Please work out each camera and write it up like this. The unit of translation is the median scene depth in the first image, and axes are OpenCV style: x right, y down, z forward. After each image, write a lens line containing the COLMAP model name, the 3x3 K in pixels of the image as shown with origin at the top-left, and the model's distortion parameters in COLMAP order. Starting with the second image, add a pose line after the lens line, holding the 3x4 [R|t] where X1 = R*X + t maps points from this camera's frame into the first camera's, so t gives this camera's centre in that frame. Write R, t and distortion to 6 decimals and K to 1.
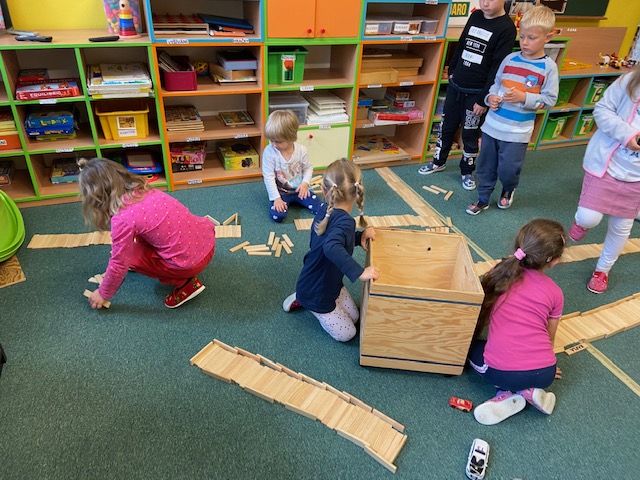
lens RADIAL K [[484.0, 0, 323.2], [0, 484.0, 236.3], [0, 0, 1]] dist [0.076807, -0.109624]
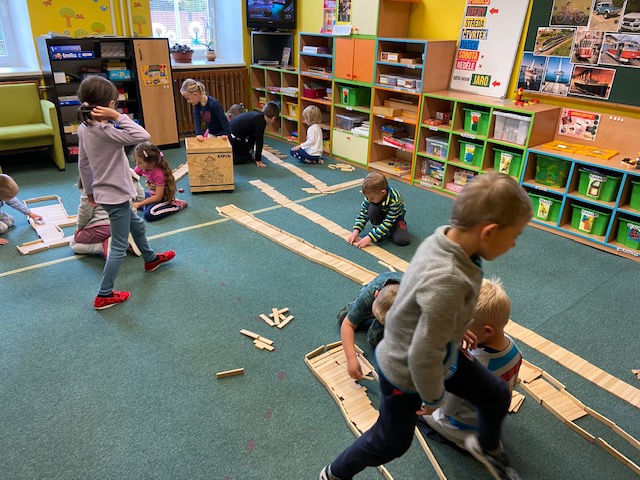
lens RADIAL K [[484.0, 0, 314.8], [0, 484.0, 239.1], [0, 0, 1]] dist [0.076807, -0.109624]
pose [[0.295424, 0.350062, -0.888921, 1.669954], [-0.513036, 0.843039, 0.161492, -0.131616], [0.805927, 0.408340, 0.428649, 0.355005]]
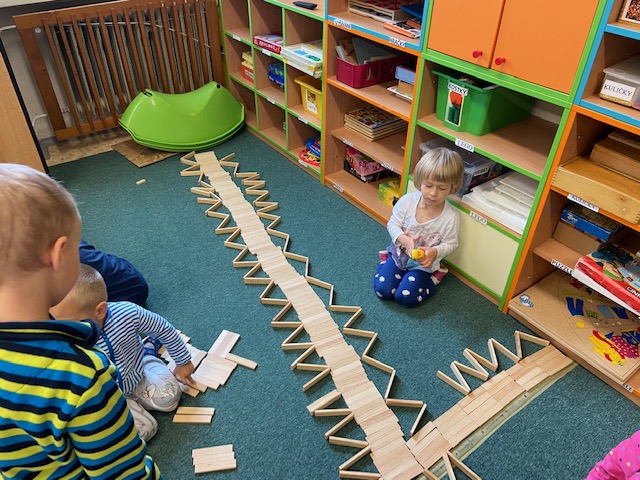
lens RADIAL K [[484.0, 0, 319.1], [0, 484.0, 240.8], [0, 0, 1]] dist [0.076807, -0.109624]
pose [[0.245260, 0.542296, -0.803594, 0.485292], [-0.511791, 0.776418, 0.367756, -0.348972], [0.823357, 0.321076, 0.467967, 0.616596]]
